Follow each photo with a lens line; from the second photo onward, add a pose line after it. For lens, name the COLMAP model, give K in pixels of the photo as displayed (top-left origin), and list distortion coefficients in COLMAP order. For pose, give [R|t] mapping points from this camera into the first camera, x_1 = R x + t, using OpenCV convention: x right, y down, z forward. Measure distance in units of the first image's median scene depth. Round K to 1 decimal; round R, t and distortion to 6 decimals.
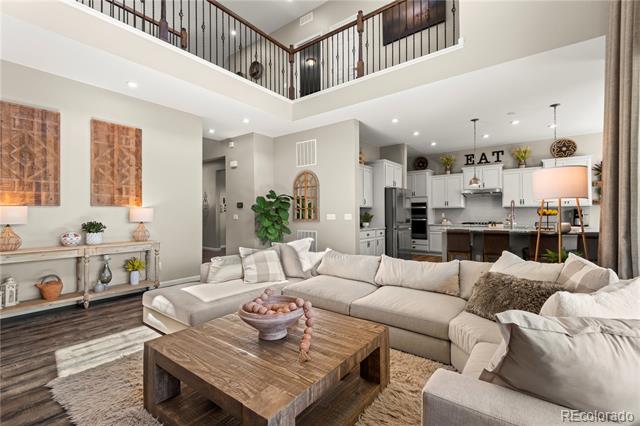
lens RADIAL K [[290.4, 0, 323.5], [0, 290.4, 212.1], [0, 0, 1]] dist [0.020560, -0.004529]
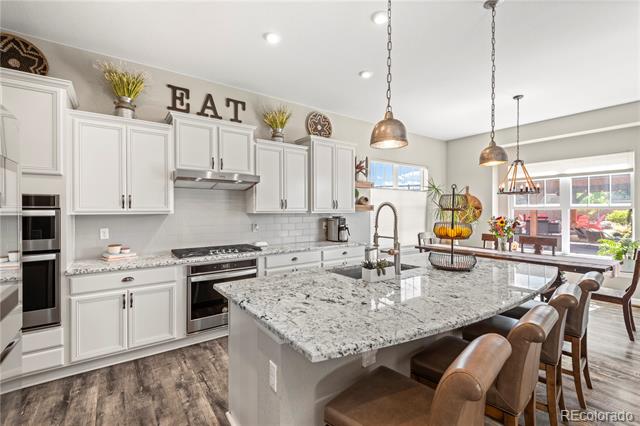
lens RADIAL K [[280.4, 0, 317.4], [0, 280.4, 214.4], [0, 0, 1]] dist [0.012087, -0.000297]
pose [[0.292885, -0.010144, 0.956094, 0.179250], [-0.005839, 0.999906, 0.012398, -0.021079], [-0.956130, -0.009214, 0.292798, 0.734320]]
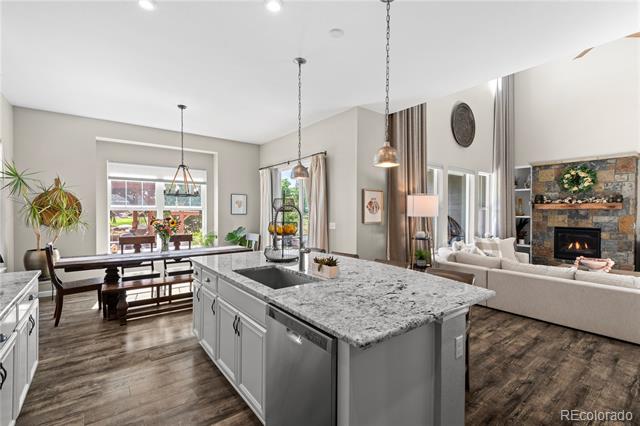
lens RADIAL K [[290.4, 0, 319.6], [0, 290.4, 214.5], [0, 0, 1]] dist [0.020560, -0.004529]
pose [[-0.963796, -0.003985, 0.266612, 0.367081], [-0.003851, 0.999992, 0.001027, -0.019236], [-0.266614, -0.000037, -0.963804, 1.030740]]
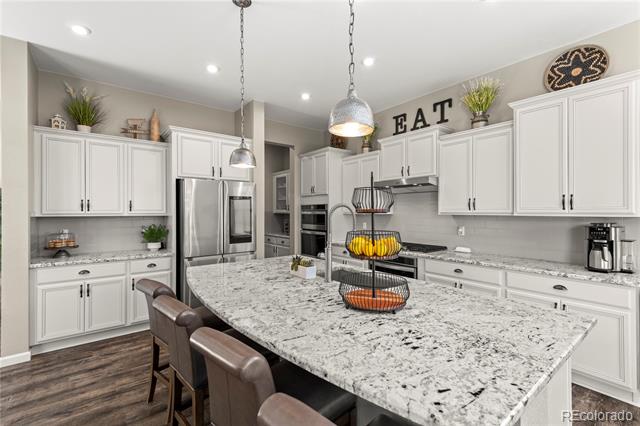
lens RADIAL K [[290.4, 0, 319.7], [0, 290.4, 207.3], [0, 0, 1]] dist [0.020560, -0.004529]
pose [[0.966843, 0.000153, -0.255373, 0.527809], [-0.002209, 0.999967, -0.007764, -0.024410], [0.255364, 0.008071, 0.966811, 0.474992]]
